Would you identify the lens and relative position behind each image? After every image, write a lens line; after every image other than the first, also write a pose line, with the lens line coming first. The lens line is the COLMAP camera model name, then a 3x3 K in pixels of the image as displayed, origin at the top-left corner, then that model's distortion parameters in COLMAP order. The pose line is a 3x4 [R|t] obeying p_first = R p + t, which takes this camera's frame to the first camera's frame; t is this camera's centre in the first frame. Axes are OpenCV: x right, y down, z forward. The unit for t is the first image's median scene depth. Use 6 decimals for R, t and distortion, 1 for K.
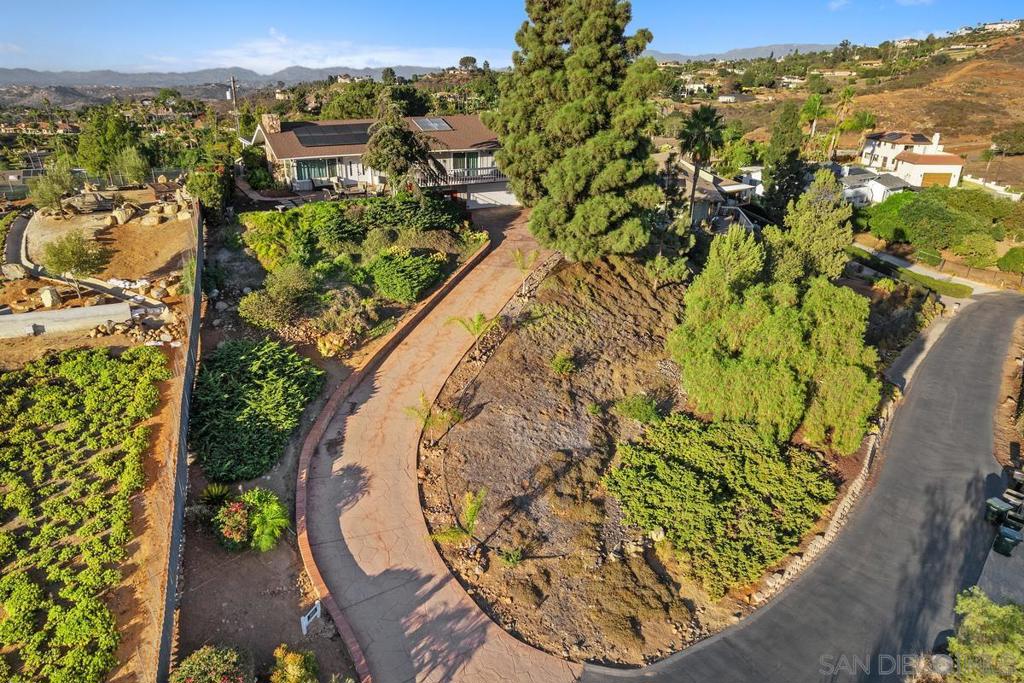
lens RADIAL K [[645.4, 0, 506.9], [0, 645.4, 360.5], [0, 0, 1]] dist [-0.080401, 0.071445]
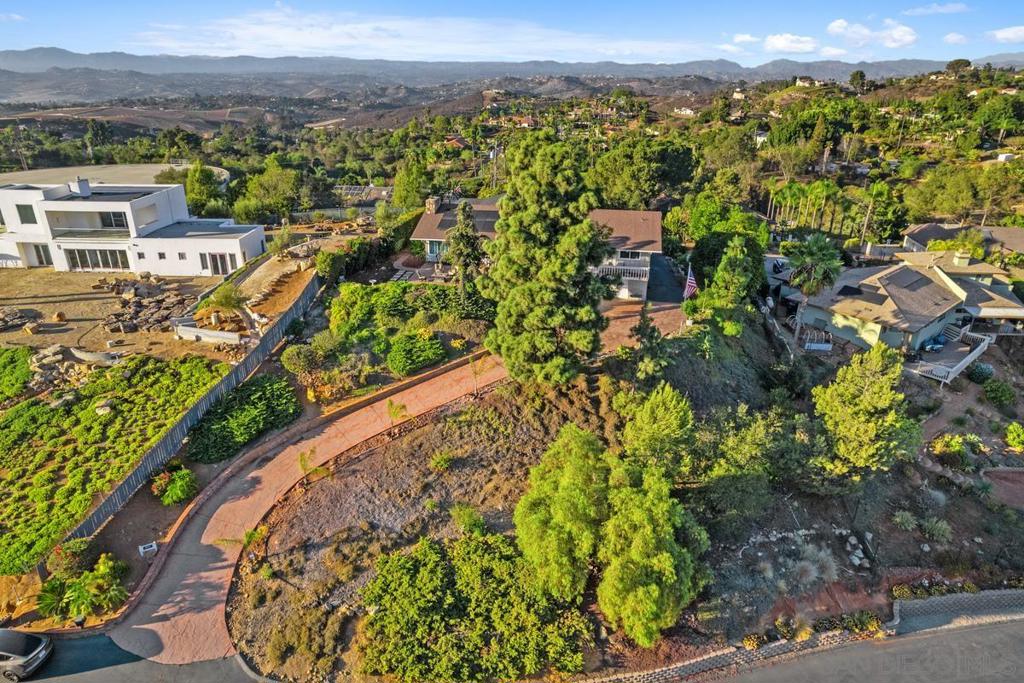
lens RADIAL K [[645.4, 0, 506.9], [0, 645.4, 360.5], [0, 0, 1]] dist [-0.080401, 0.071445]
pose [[0.787724, 0.257614, -0.559577, 0.935498], [-0.252897, 0.963522, 0.087572, -0.362231], [0.561724, 0.072533, 0.824139, 0.034052]]
